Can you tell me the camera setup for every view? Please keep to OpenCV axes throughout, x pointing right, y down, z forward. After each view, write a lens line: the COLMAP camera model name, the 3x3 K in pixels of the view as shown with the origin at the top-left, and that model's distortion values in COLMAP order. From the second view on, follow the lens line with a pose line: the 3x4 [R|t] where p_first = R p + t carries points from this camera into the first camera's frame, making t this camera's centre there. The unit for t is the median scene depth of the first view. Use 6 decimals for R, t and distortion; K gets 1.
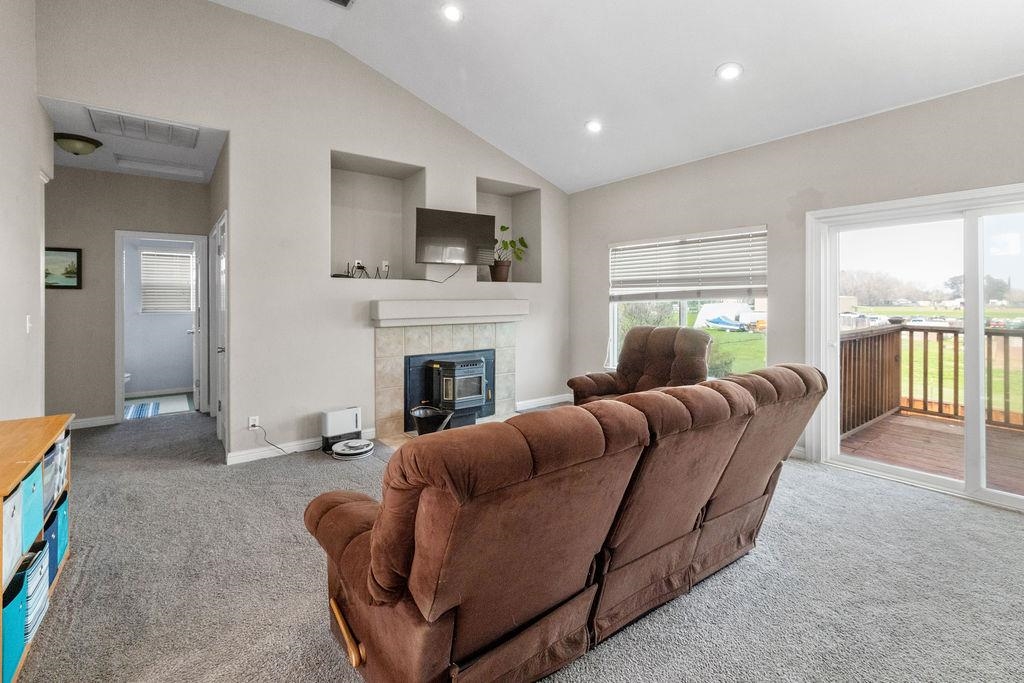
lens RADIAL K [[449.6, 0, 518.6], [0, 449.6, 297.4], [0, 0, 1]] dist [-0.001974, 0.001848]
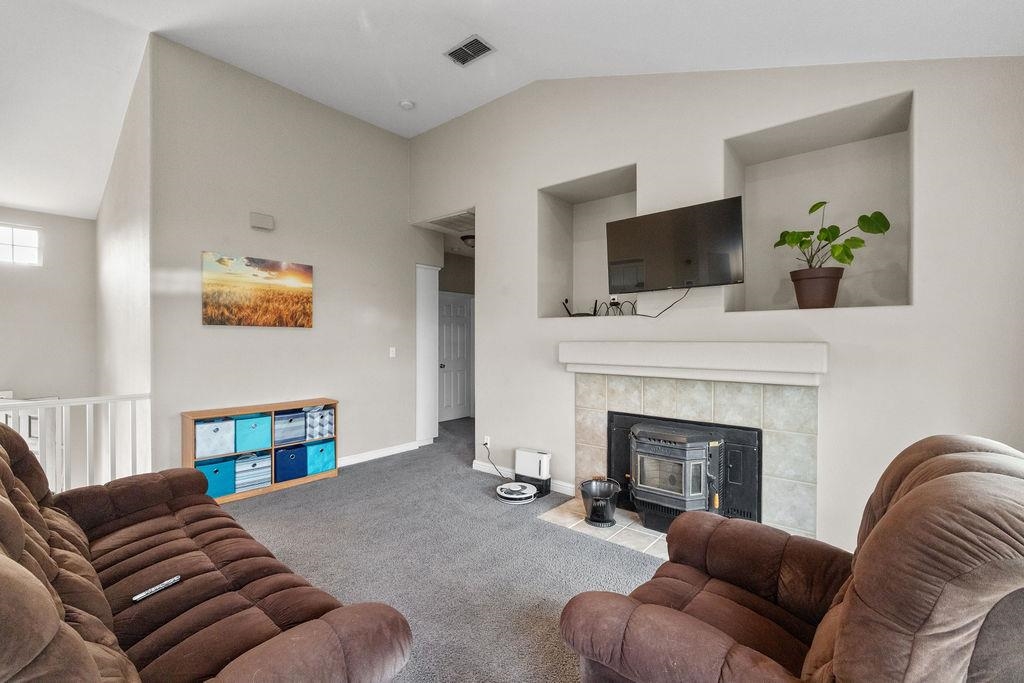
lens RADIAL K [[449.6, 0, 514.2], [0, 449.6, 343.5], [0, 0, 1]] dist [-0.001974, 0.001848]
pose [[0.215473, 0.015701, -0.976384, 0.482465], [0.004713, 0.999842, 0.017119, -0.005045], [0.976498, -0.008290, 0.215365, 0.647547]]
